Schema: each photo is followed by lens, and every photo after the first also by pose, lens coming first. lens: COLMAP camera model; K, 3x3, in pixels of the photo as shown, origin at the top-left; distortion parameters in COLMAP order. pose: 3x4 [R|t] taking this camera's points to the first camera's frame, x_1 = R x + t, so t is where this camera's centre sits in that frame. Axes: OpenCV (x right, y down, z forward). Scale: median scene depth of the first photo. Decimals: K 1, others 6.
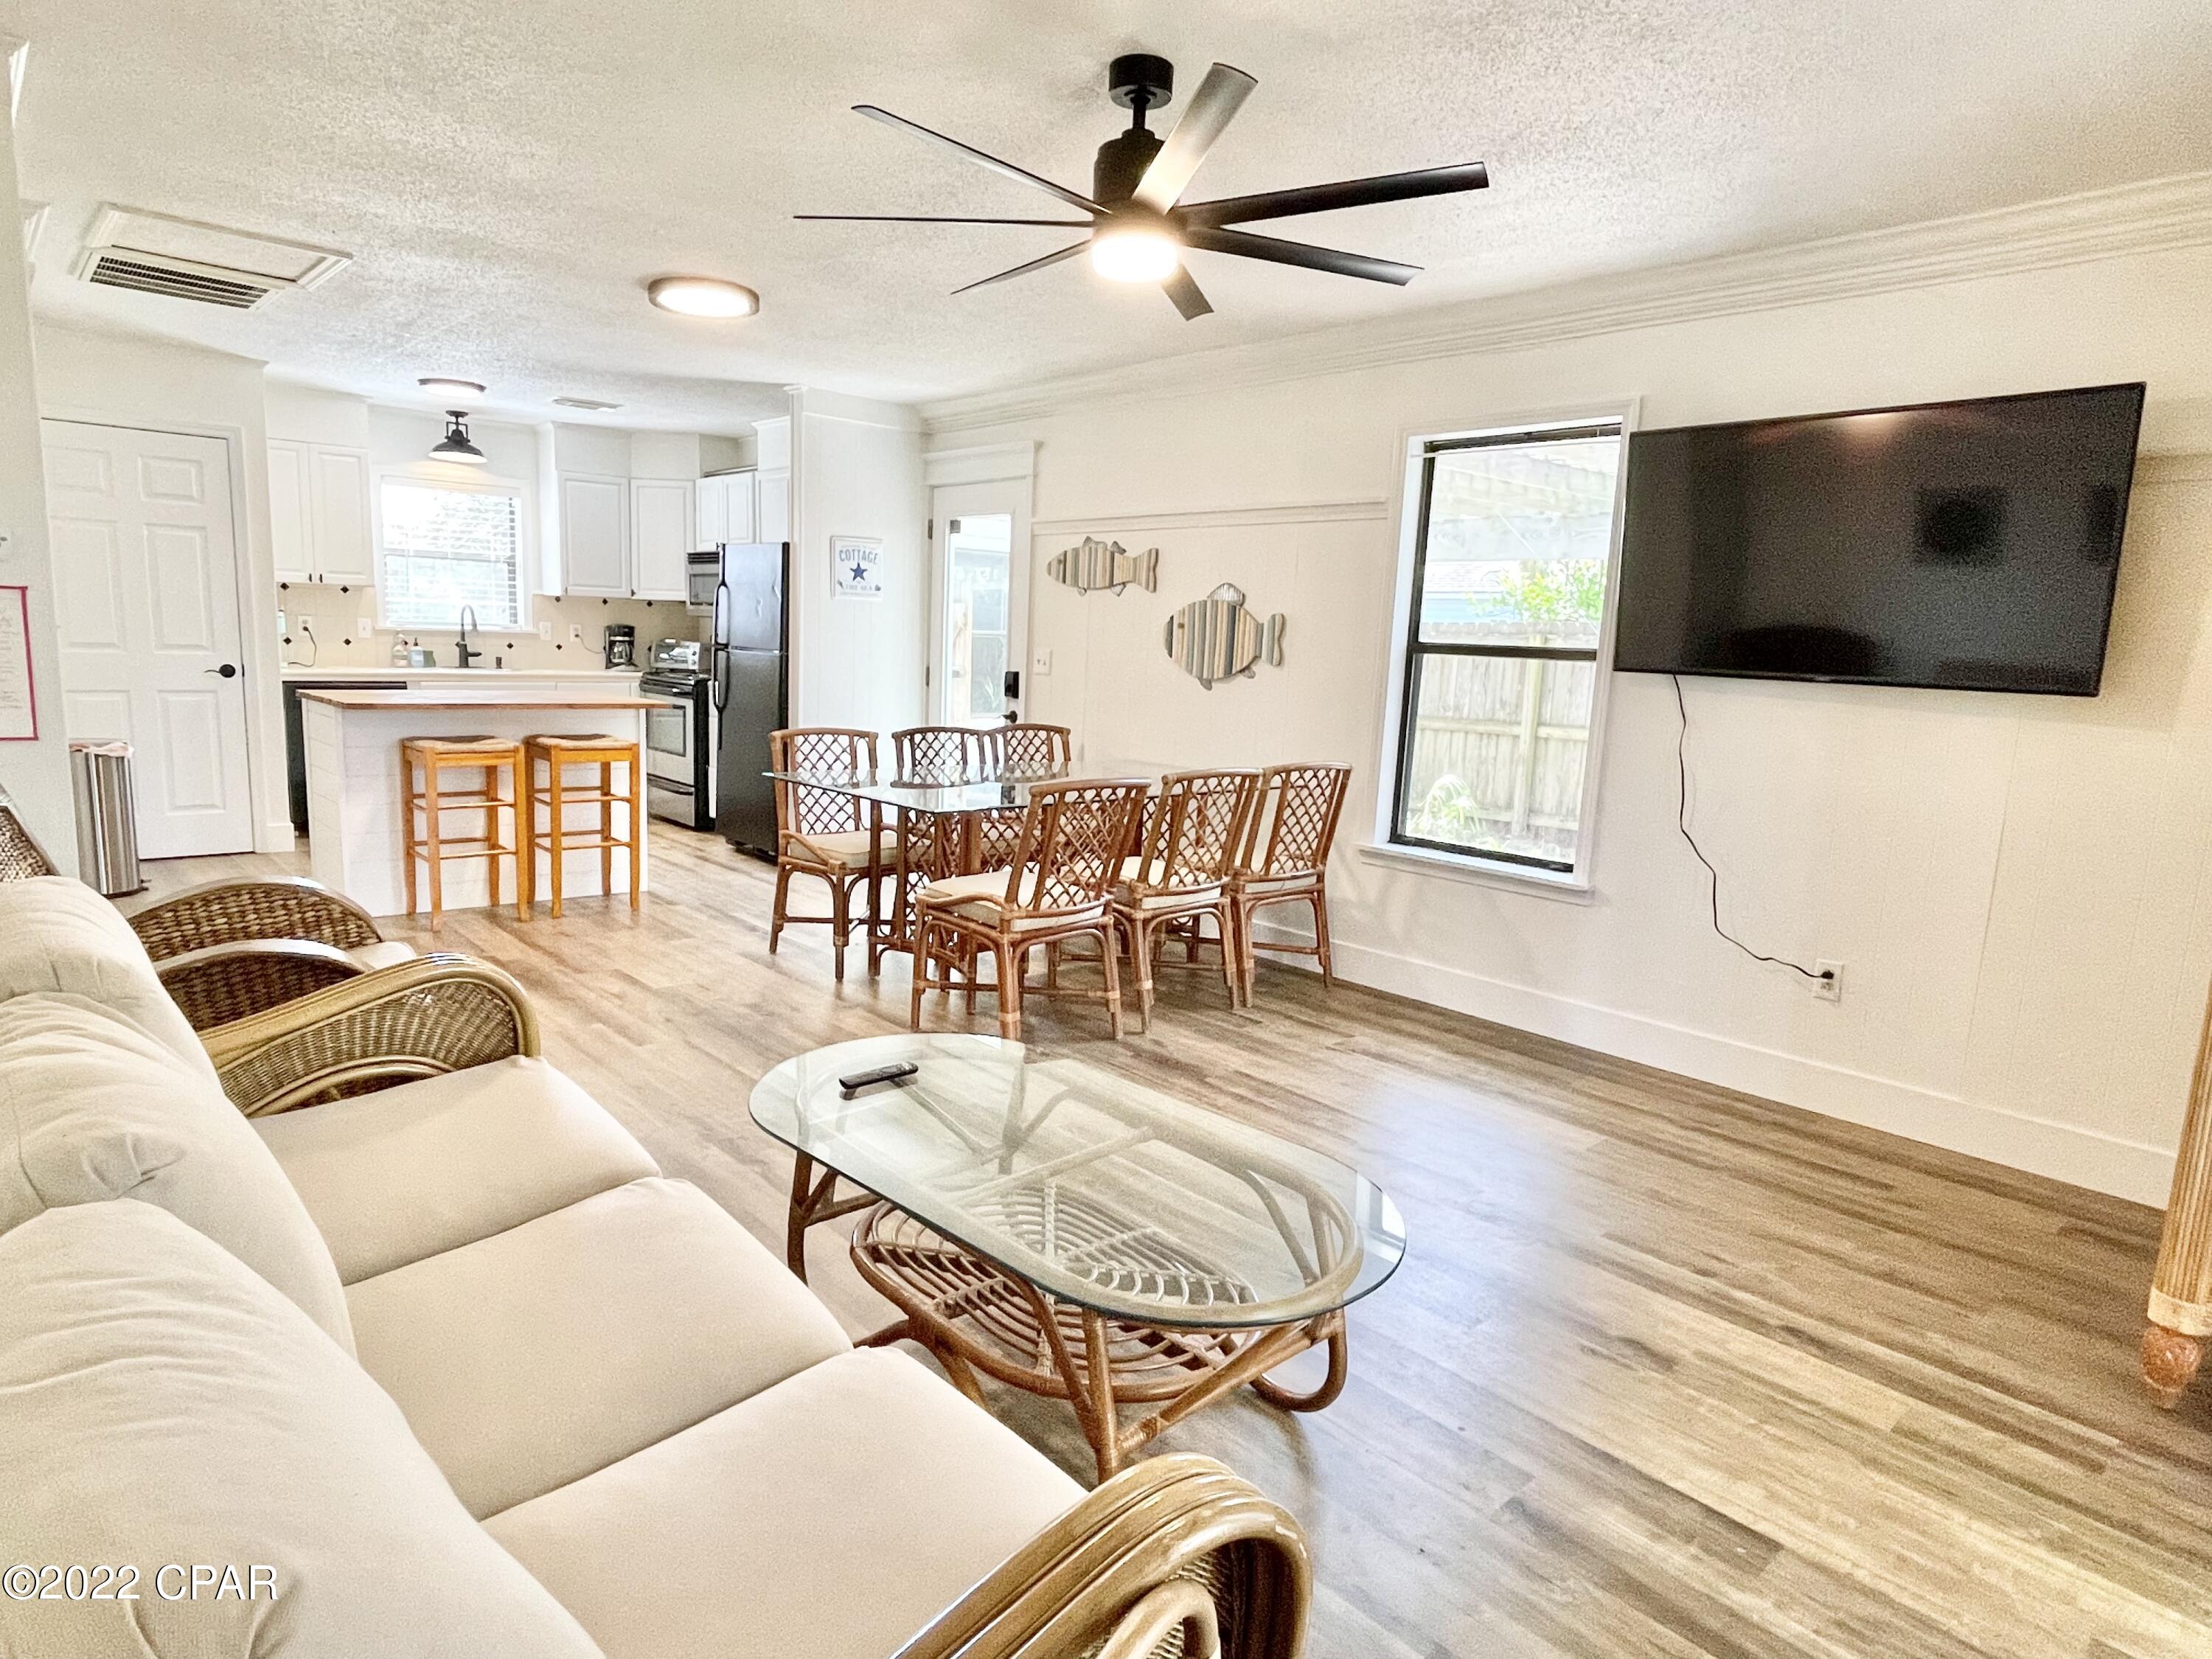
lens RADIAL K [[1242.8, 0, 1095.4], [0, 1242.8, 831.0], [0, 0, 1]] dist [-0.002228, -0.003155]
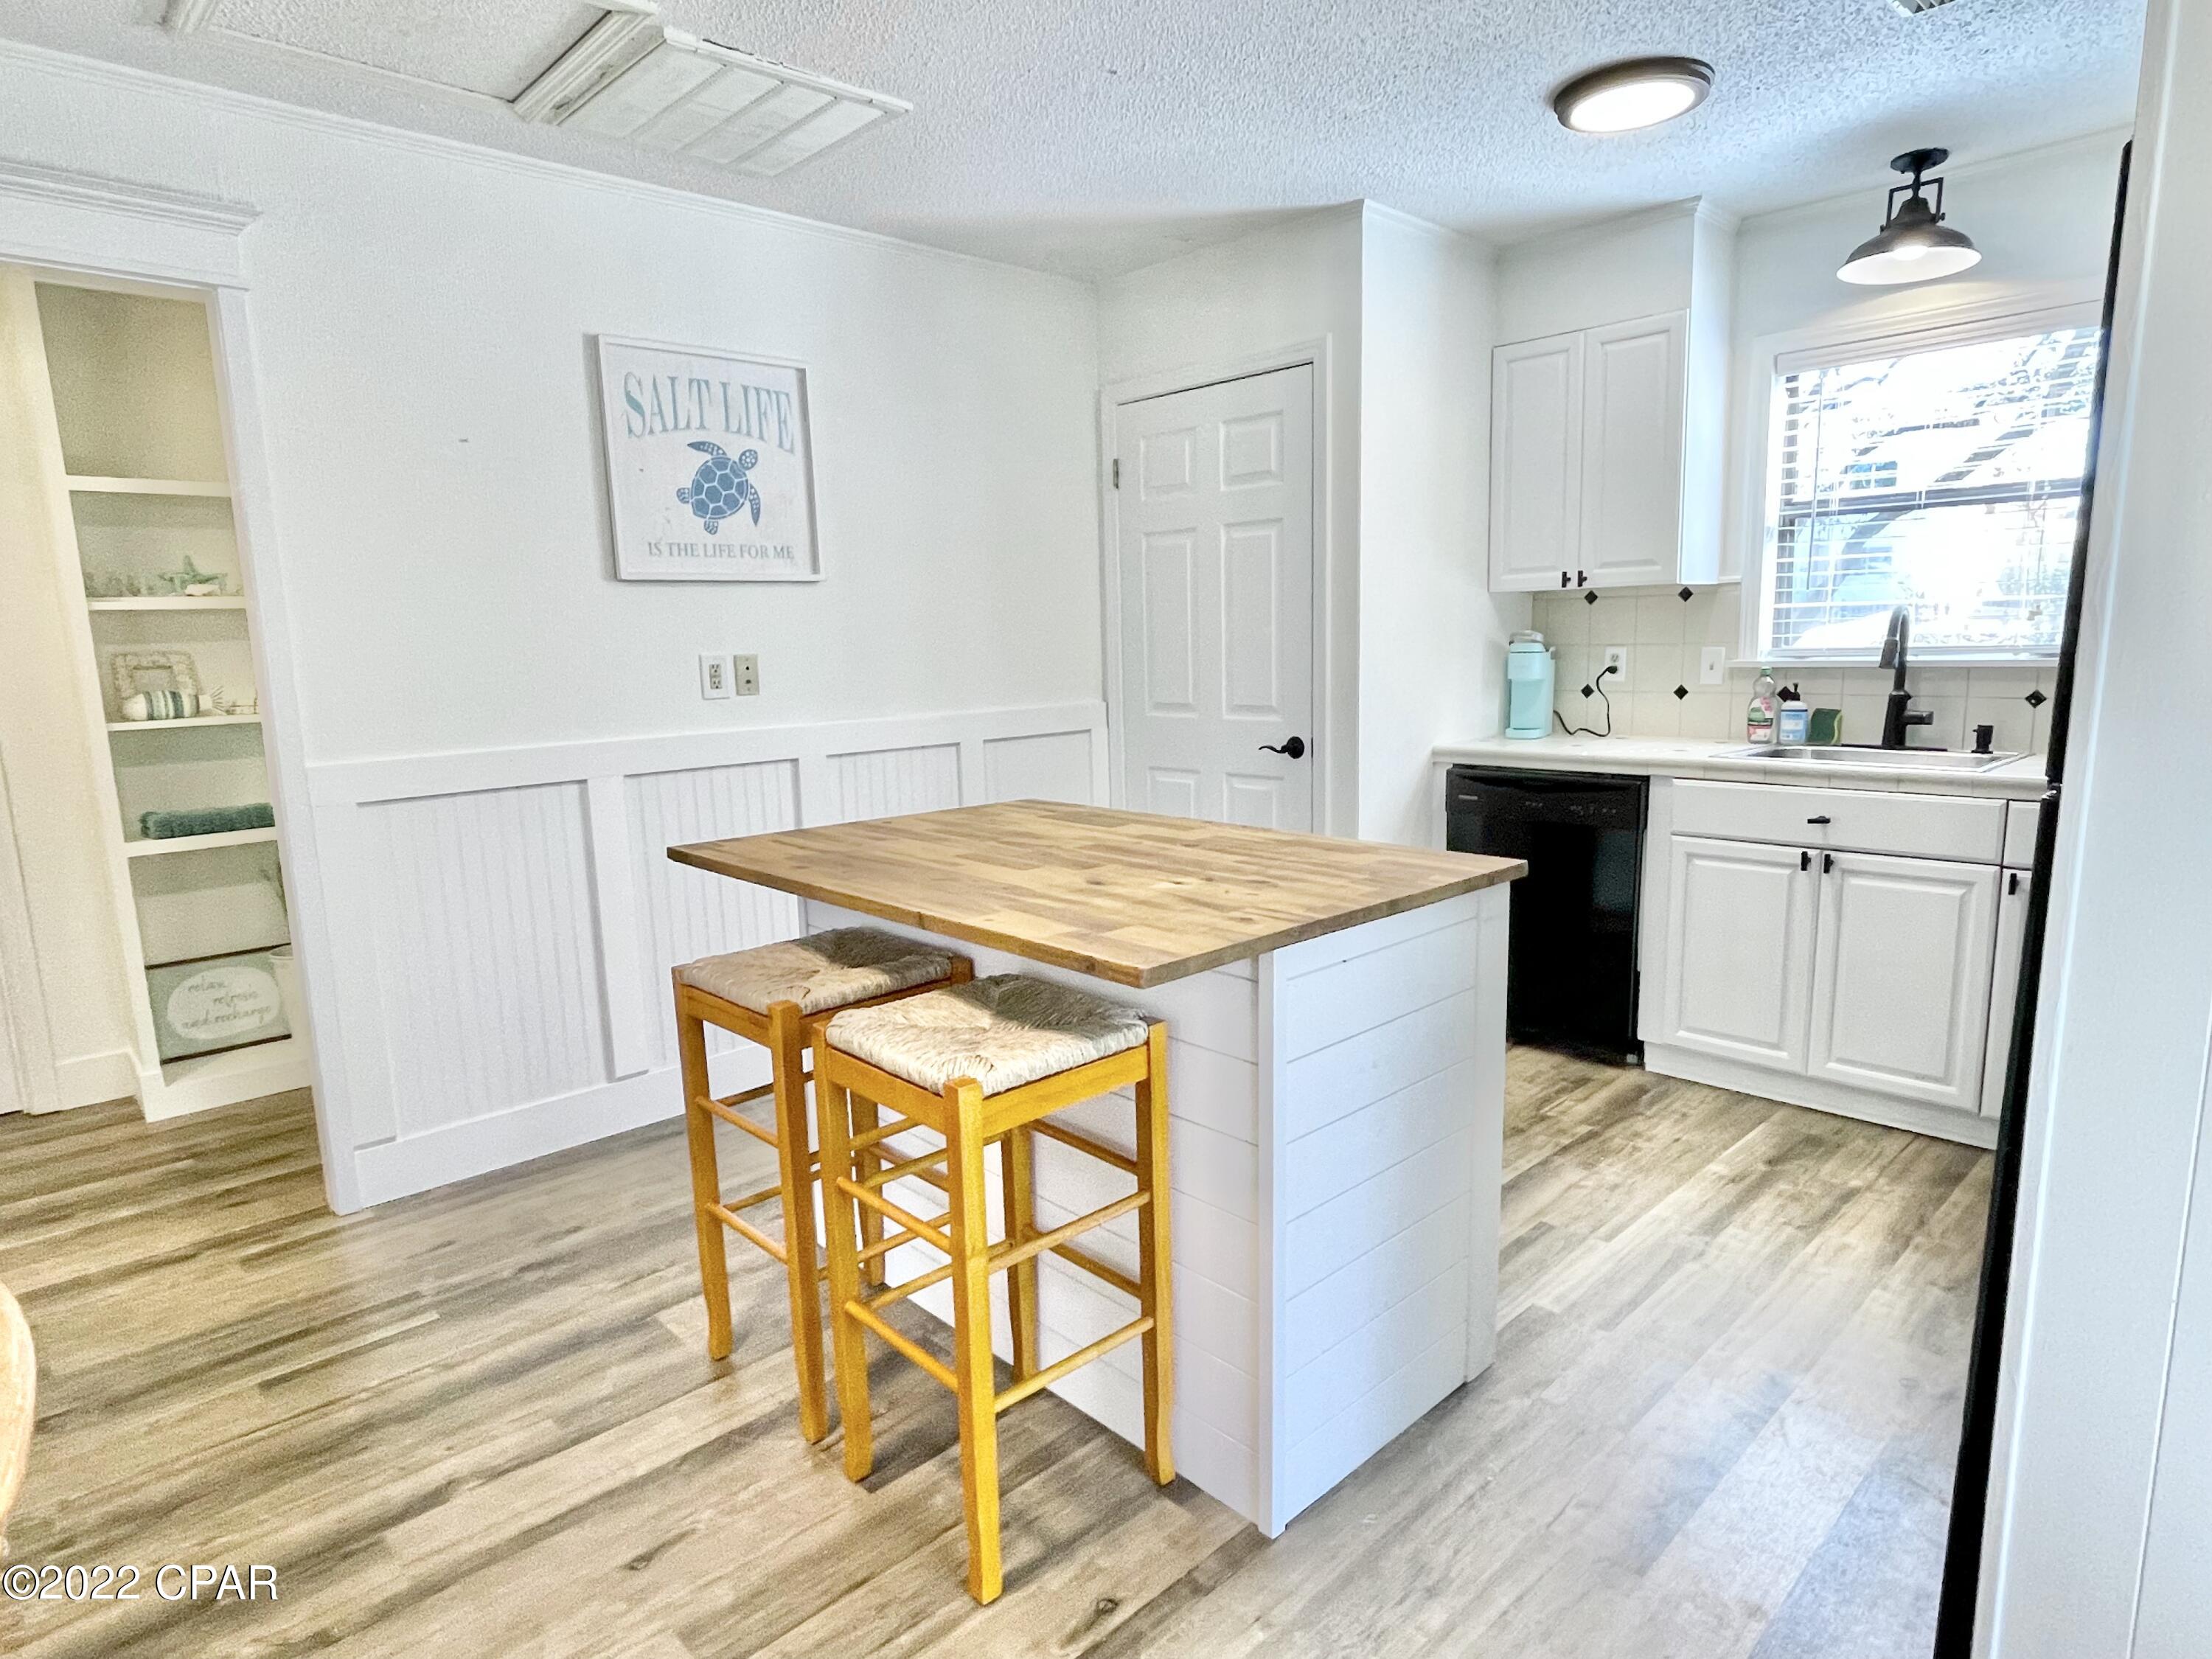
lens RADIAL K [[1242.8, 0, 1095.5], [0, 1242.8, 840.4], [0, 0, 1]] dist [-0.002228, -0.003155]
pose [[0.013265, 0.120962, -0.992568, -0.090891], [-0.132774, 0.984079, 0.118153, -0.161253], [0.991058, 0.130220, 0.029114, 1.002011]]
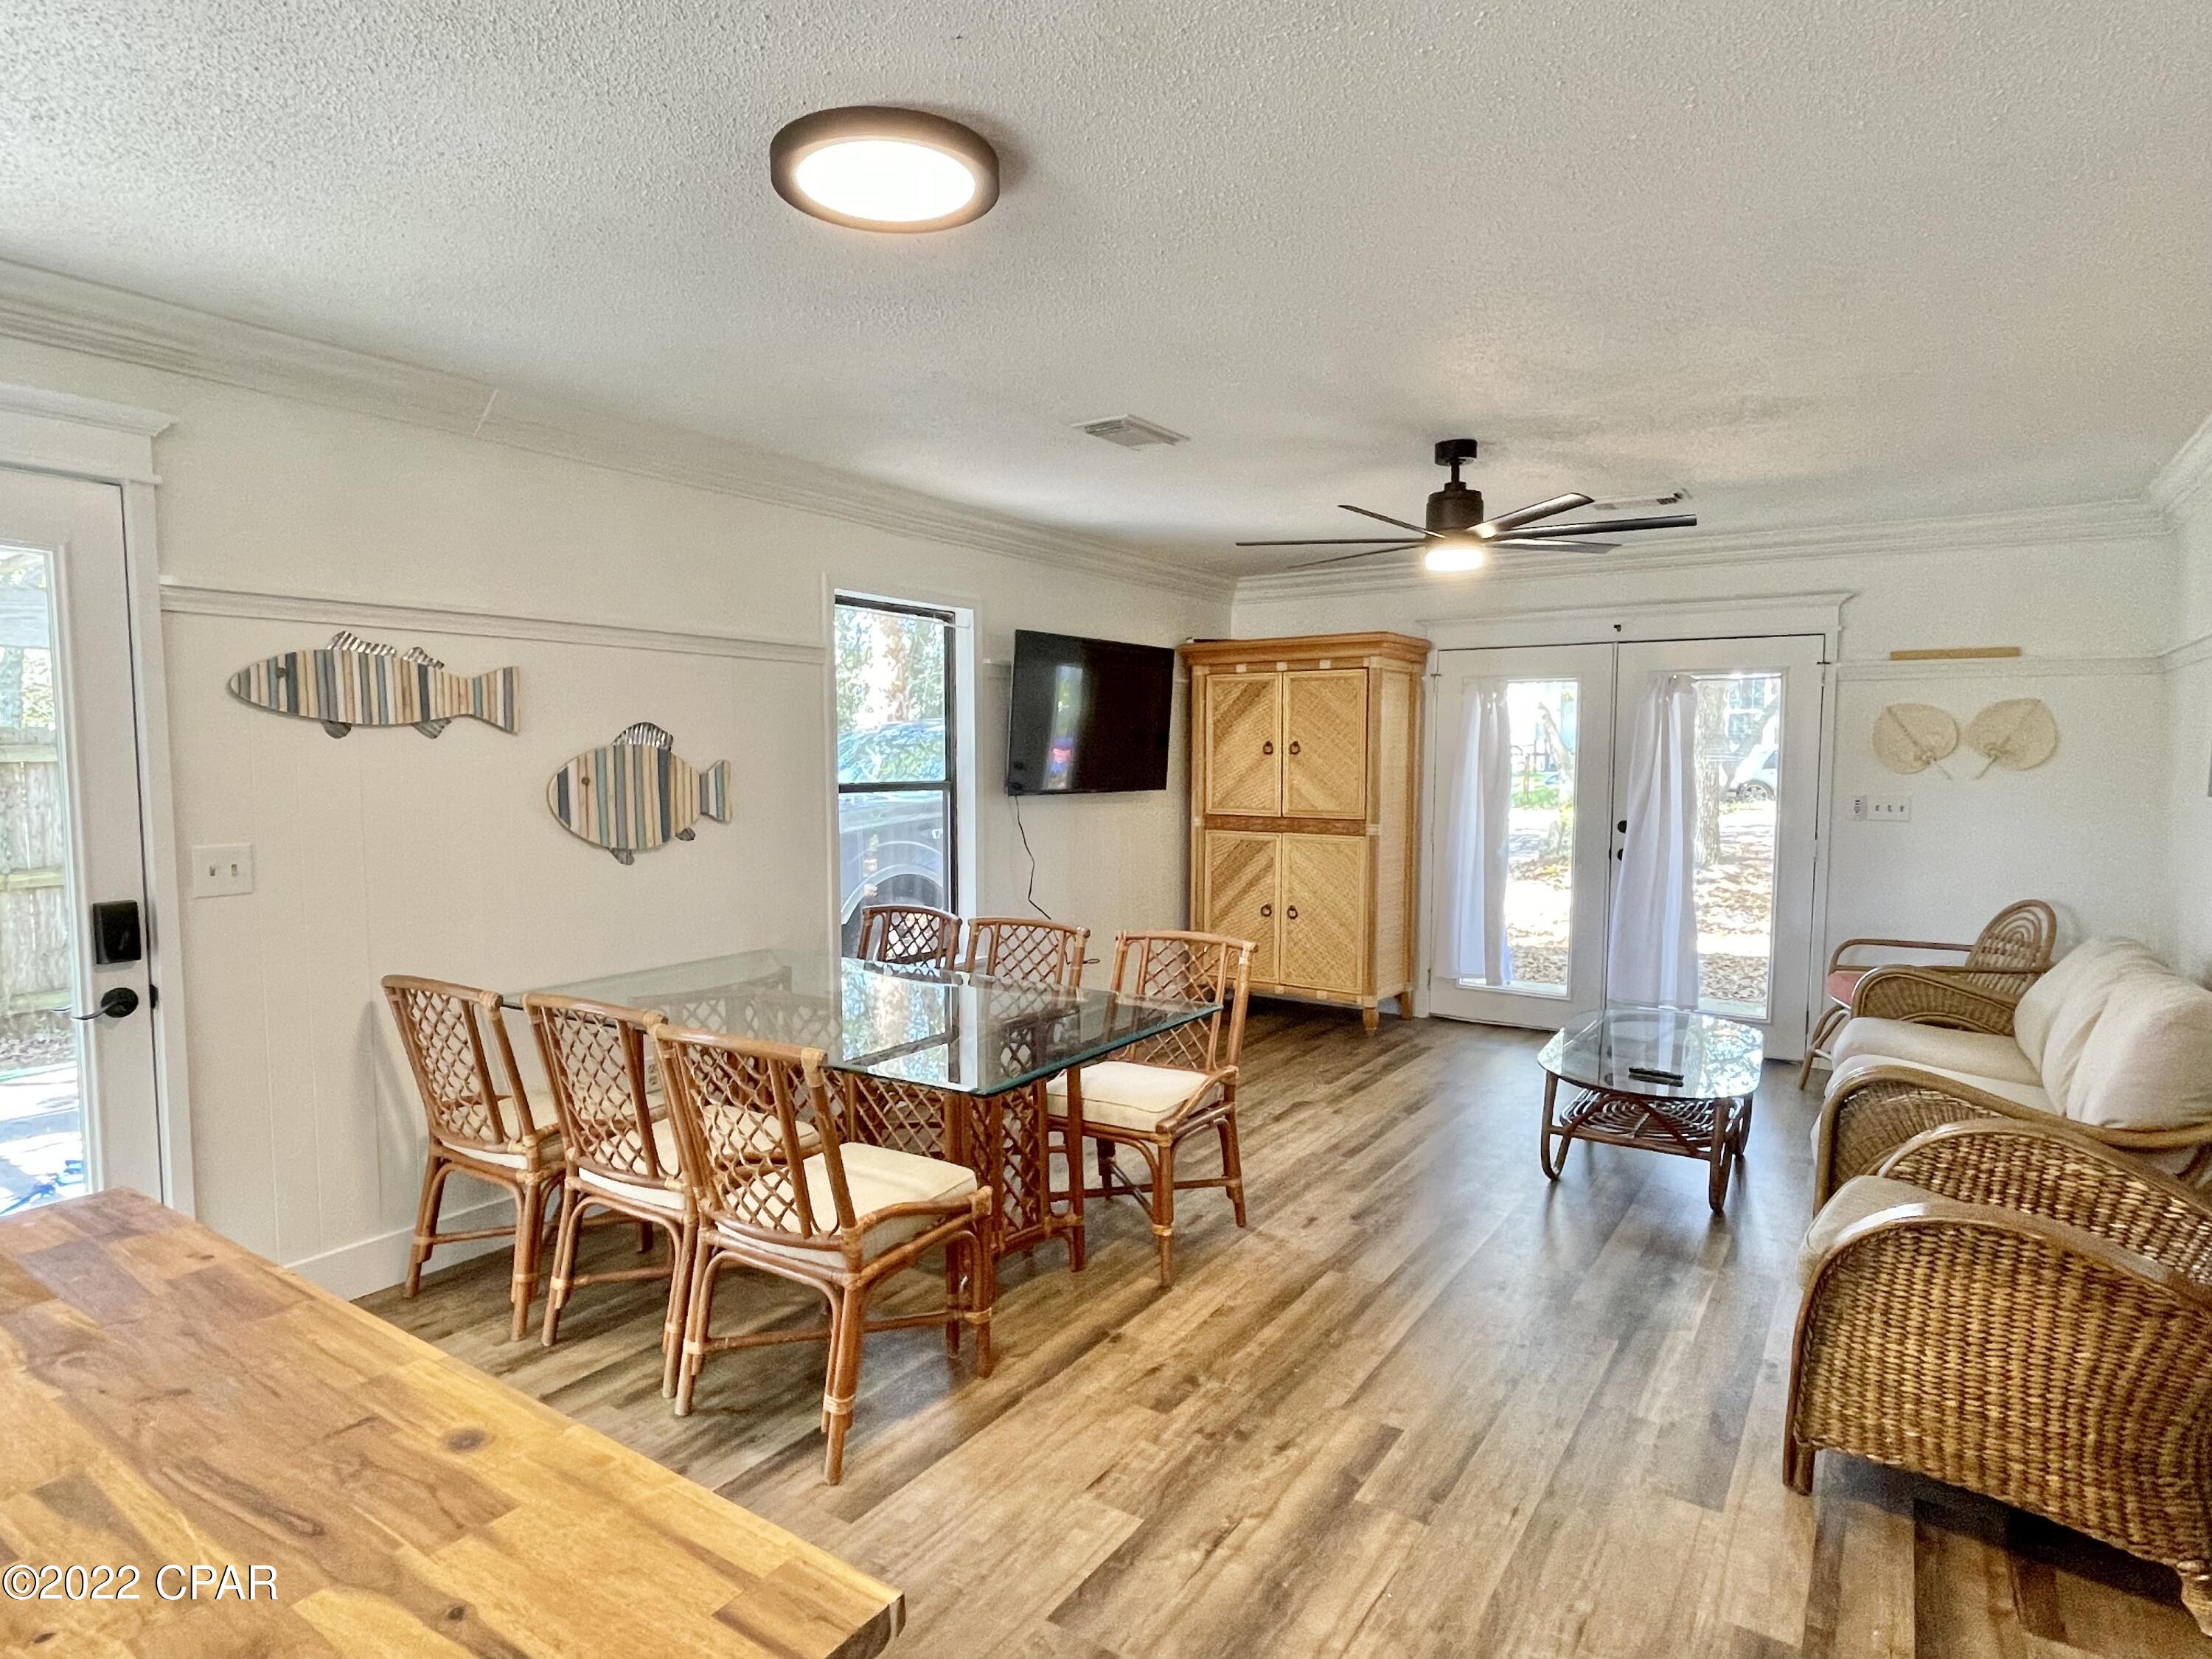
lens RADIAL K [[1208.1, 0, 1092.8], [0, 1208.1, 836.9], [0, 0, 1]] dist [-0.014503, 0.003183]
pose [[-0.232505, -0.111337, 0.966202, -0.648918], [0.137672, 0.979656, 0.146016, -0.191240], [-0.962802, 0.166968, -0.212447, 0.858415]]
